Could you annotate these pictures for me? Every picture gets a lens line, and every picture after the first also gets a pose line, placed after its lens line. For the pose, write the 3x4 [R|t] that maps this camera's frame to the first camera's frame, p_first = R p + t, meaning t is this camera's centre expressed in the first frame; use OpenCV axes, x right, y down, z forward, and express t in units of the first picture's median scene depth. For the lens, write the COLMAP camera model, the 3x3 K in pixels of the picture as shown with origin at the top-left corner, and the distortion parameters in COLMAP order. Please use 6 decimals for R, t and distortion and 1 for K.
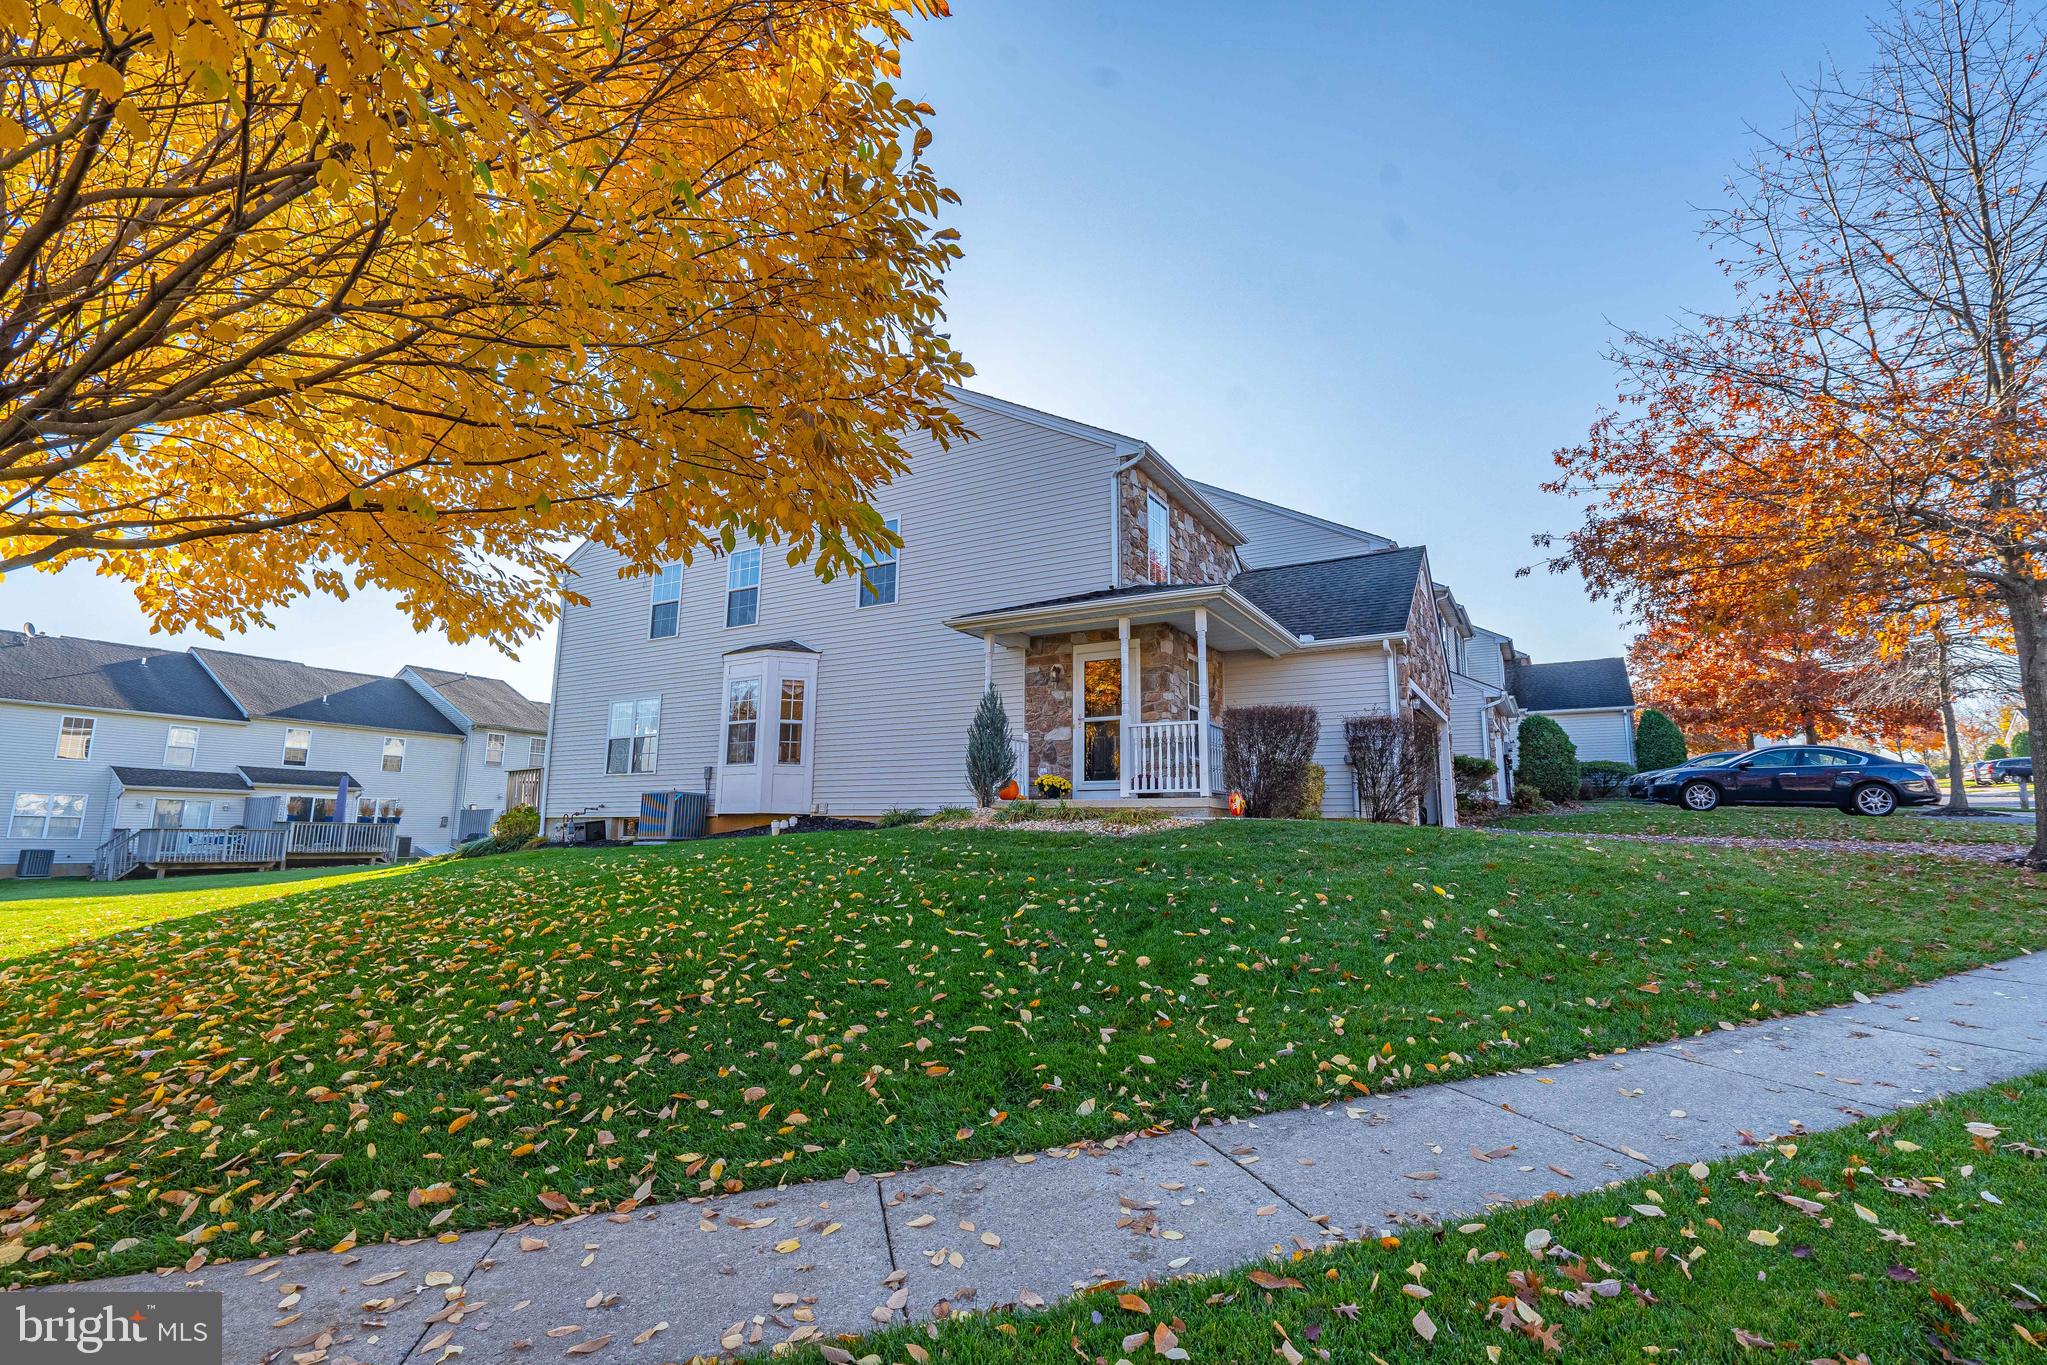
lens RADIAL K [[943.7, 0, 1036.4], [0, 943.7, 665.1], [0, 0, 1]] dist [-0.004383, 0.003026]
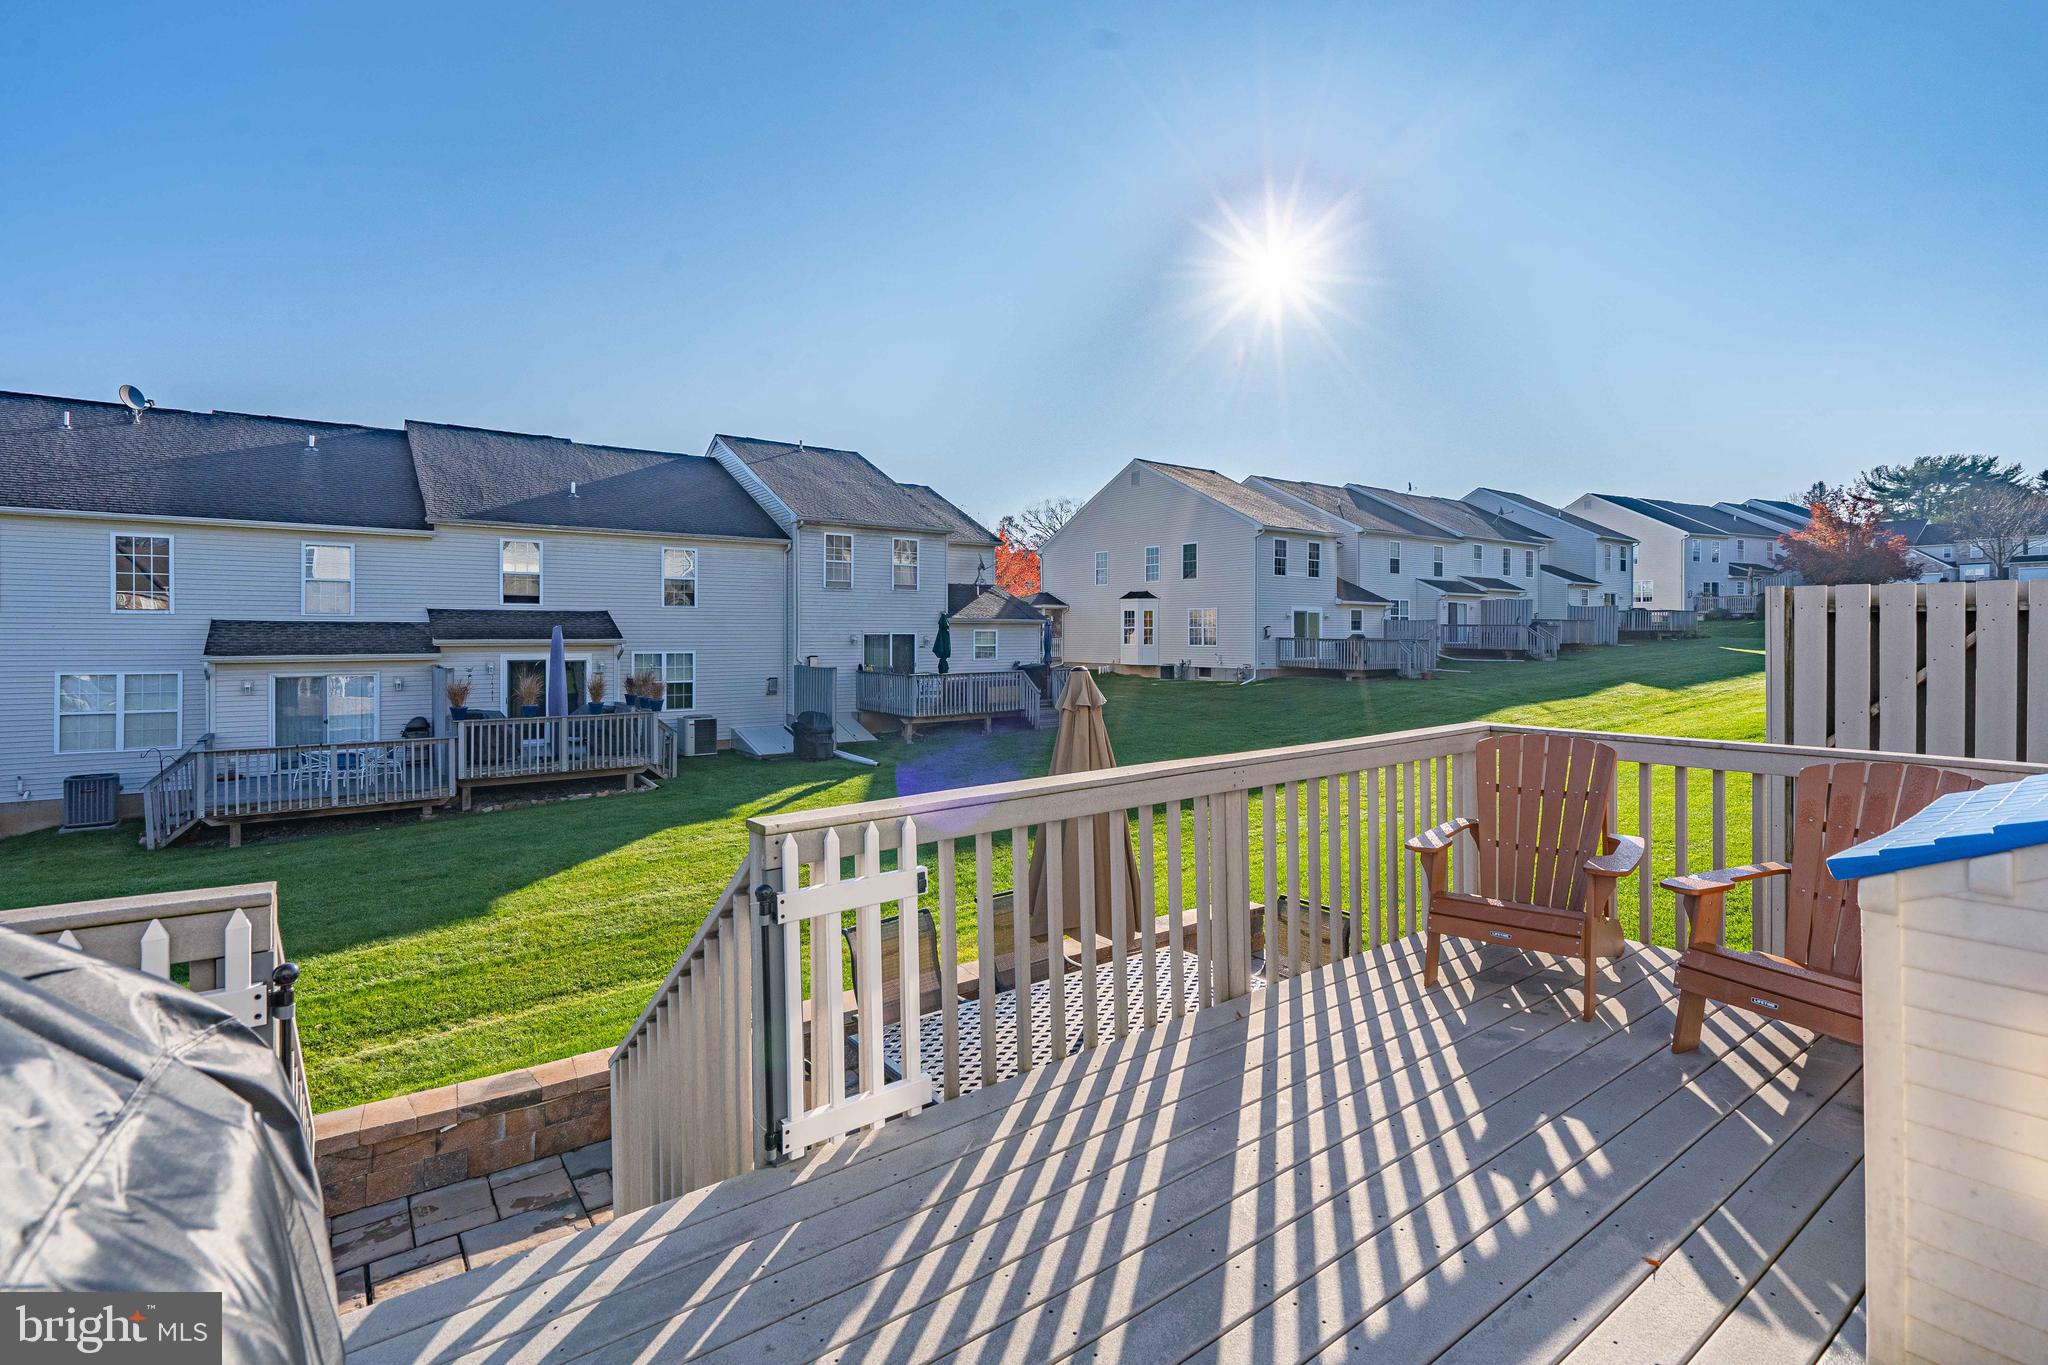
lens RADIAL K [[944.2, 0, 1027.3], [0, 944.2, 614.1], [0, 0, 1]] dist [-0.004383, 0.003026]
pose [[0.923019, -0.012109, -0.384563, -0.758965], [0.077310, 0.984957, 0.154544, 0.127974], [0.376906, -0.172378, 0.910070, 1.596082]]
